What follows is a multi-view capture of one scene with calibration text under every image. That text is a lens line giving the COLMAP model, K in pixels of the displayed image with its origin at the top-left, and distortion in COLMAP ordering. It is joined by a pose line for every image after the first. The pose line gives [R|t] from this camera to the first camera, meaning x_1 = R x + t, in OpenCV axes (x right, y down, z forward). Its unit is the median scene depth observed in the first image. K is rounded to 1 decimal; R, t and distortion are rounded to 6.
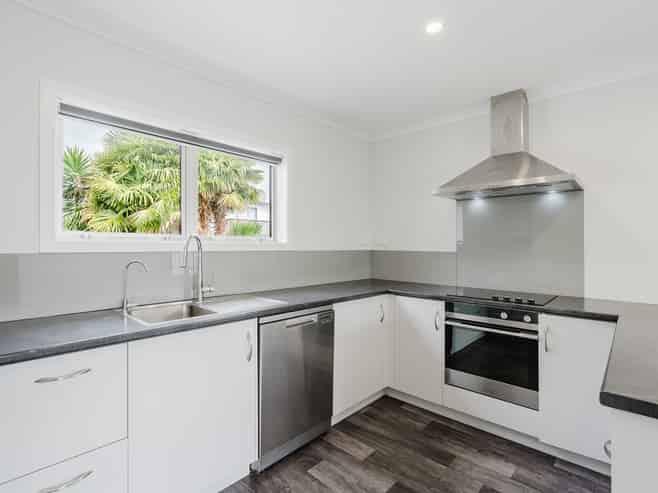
lens RADIAL K [[332.5, 0, 329.5], [0, 332.5, 243.5], [0, 0, 1]] dist [-0.002252, -0.000373]
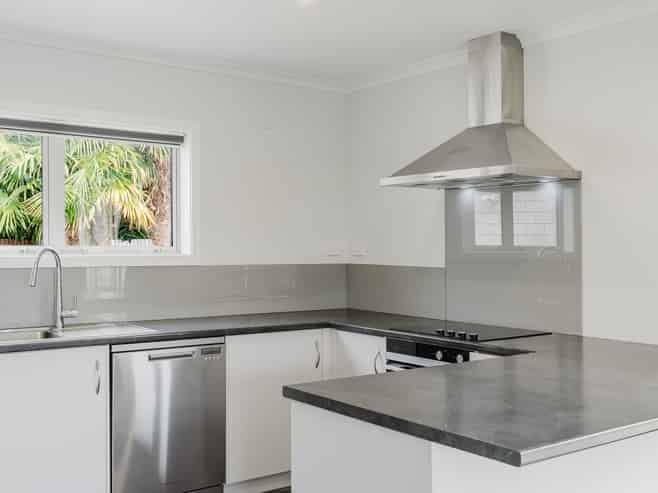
lens RADIAL K [[729.0, 0, 329.0], [0, 729.0, 246.5], [0, 0, 1]] dist [0.019526, 0.015329]
pose [[0.983842, -0.001363, -0.179035, 0.459060], [0.002315, 0.999984, 0.005109, -0.026934], [0.179025, -0.005441, 0.983829, -0.510050]]
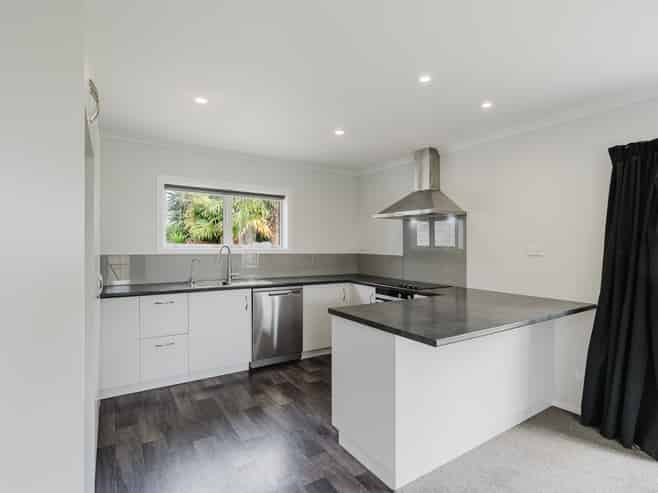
lens RADIAL K [[332.5, 0, 329.5], [0, 332.5, 243.5], [0, 0, 1]] dist [-0.002252, -0.000373]
pose [[0.970754, 0.003783, -0.240048, 0.463396], [-0.004099, 0.999991, -0.000819, -0.027003], [0.240043, 0.001779, 0.970761, -0.520592]]
